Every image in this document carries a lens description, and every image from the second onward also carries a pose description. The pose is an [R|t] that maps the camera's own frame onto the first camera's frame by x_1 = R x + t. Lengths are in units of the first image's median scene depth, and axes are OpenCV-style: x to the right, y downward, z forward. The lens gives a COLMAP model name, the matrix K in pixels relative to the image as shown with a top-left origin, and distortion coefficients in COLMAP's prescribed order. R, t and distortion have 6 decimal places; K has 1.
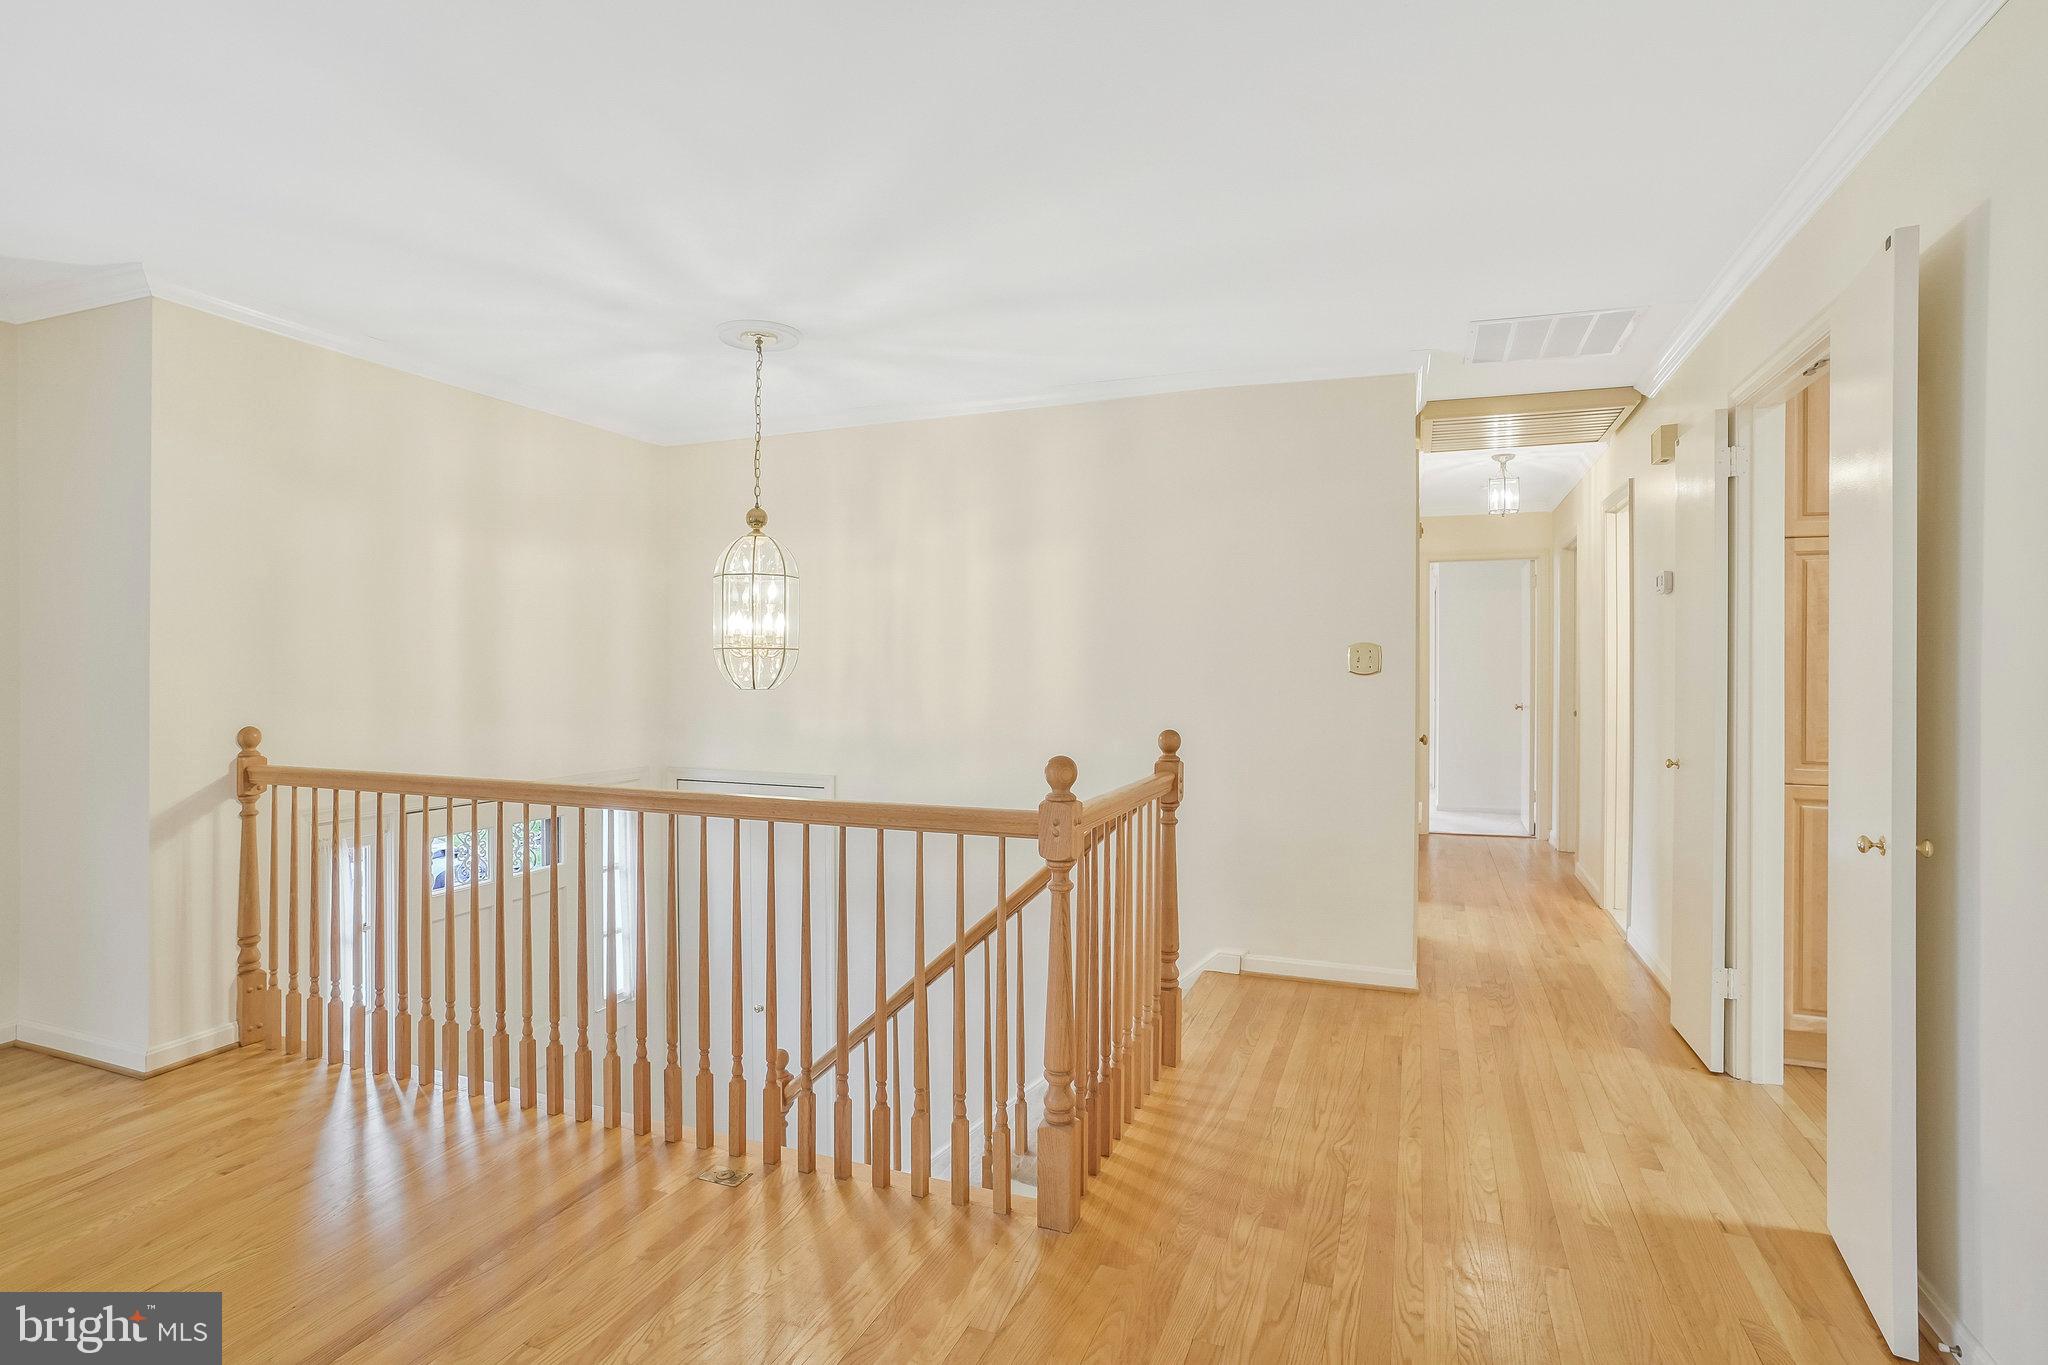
lens RADIAL K [[1023.0, 0, 1025.5], [0, 1023.0, 673.7], [0, 0, 1]] dist [-0.087825, 0.047284]
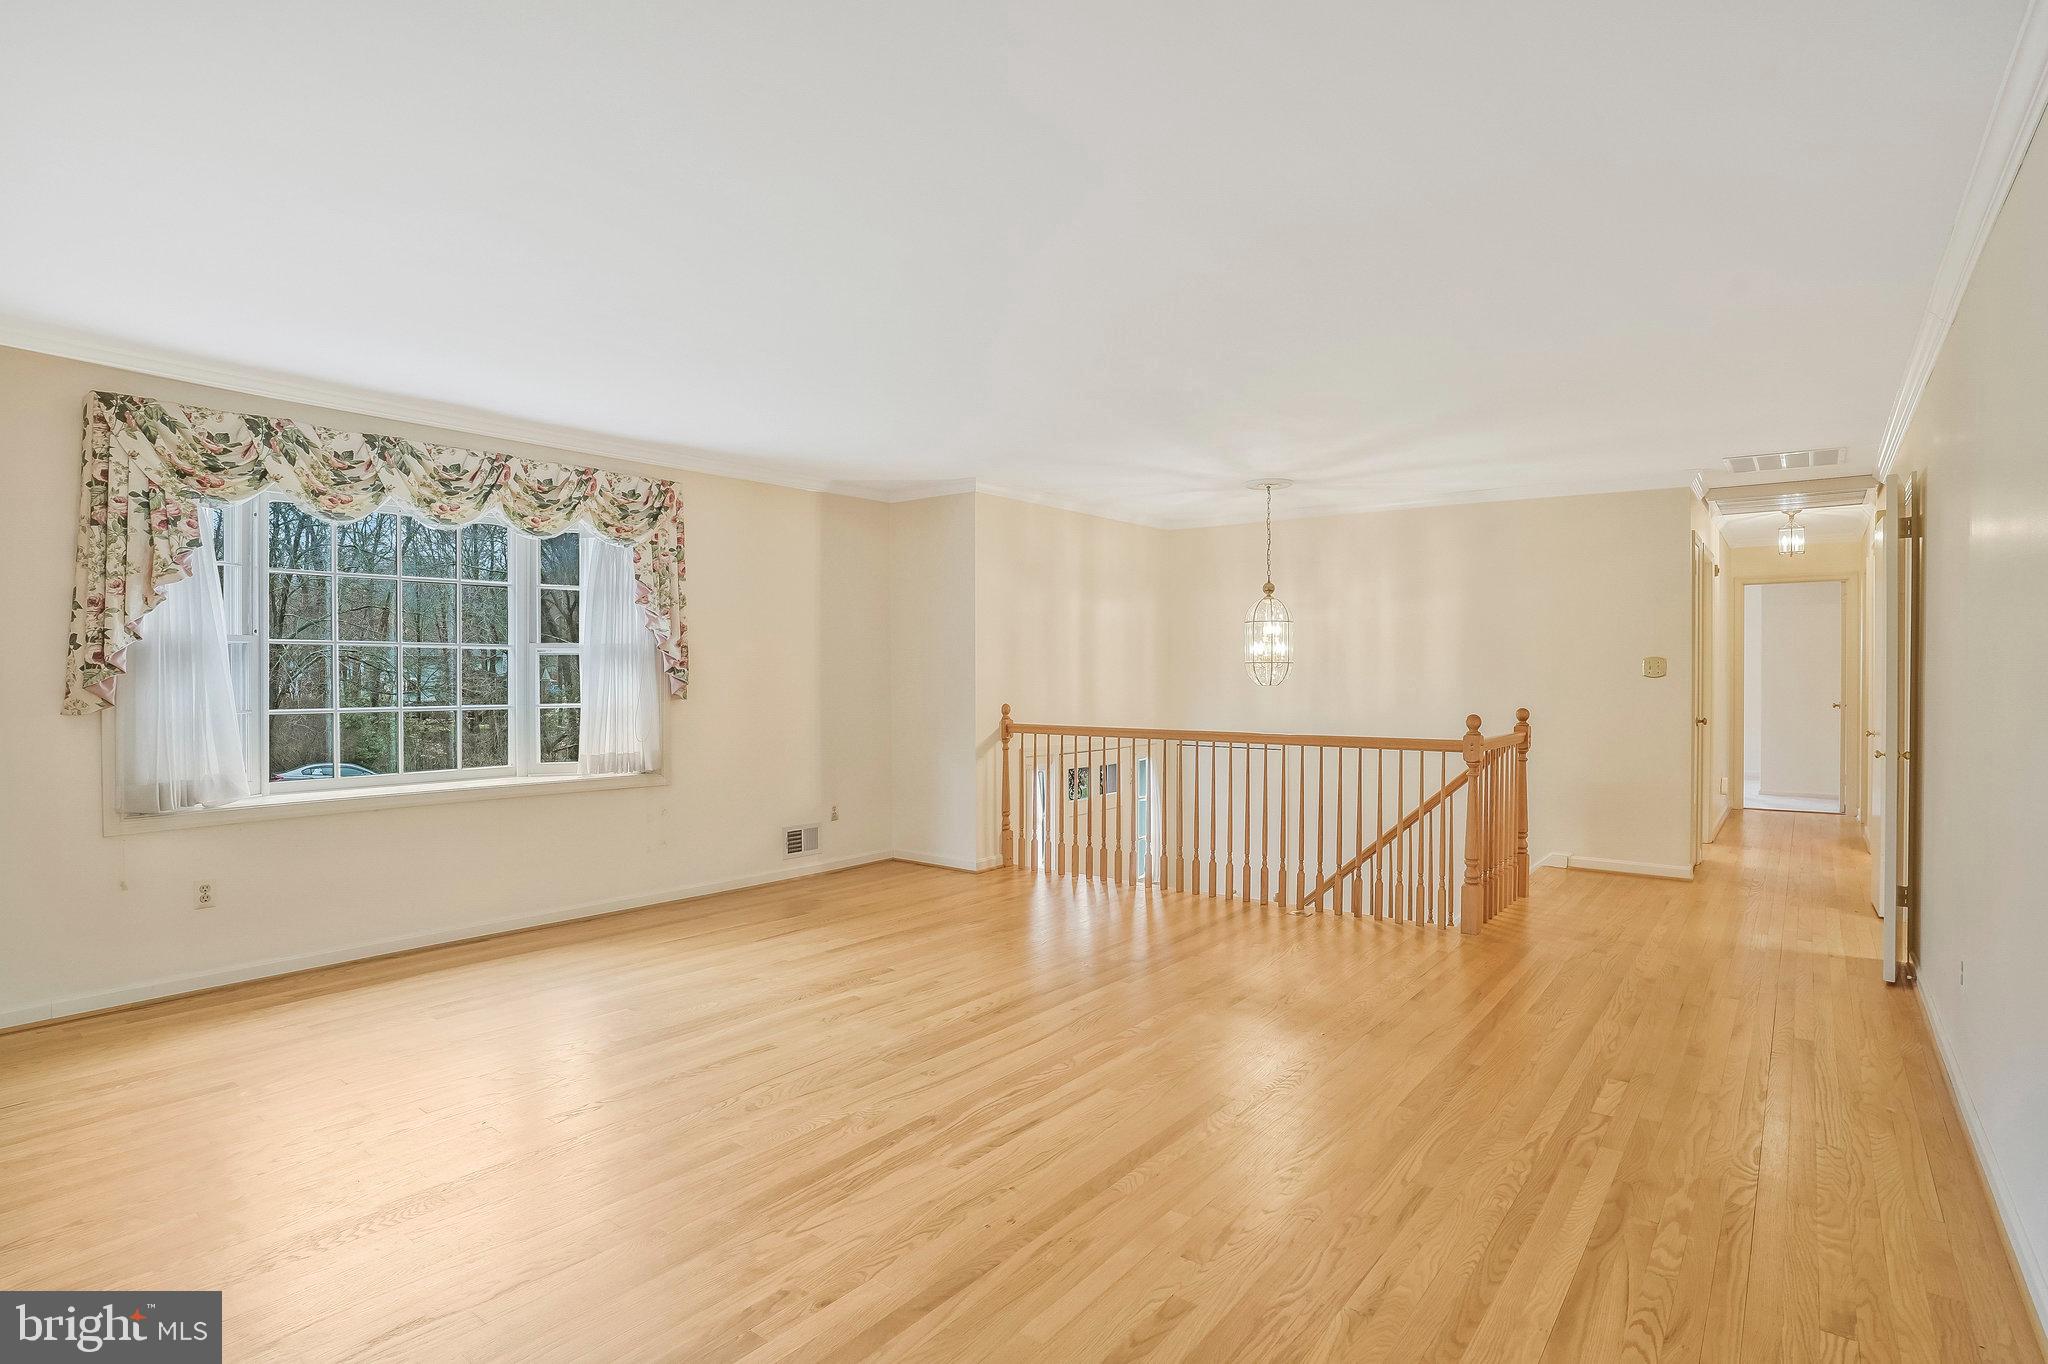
lens RADIAL K [[993.7, 0, 1029.3], [0, 993.7, 689.1], [0, 0, 1]] dist [-0.038495, 0.000694]
pose [[0.954533, 0.003380, -0.298086, -0.159540], [0.000933, 0.999897, 0.014324, -0.002986], [0.298104, -0.013951, 0.954432, -0.843473]]
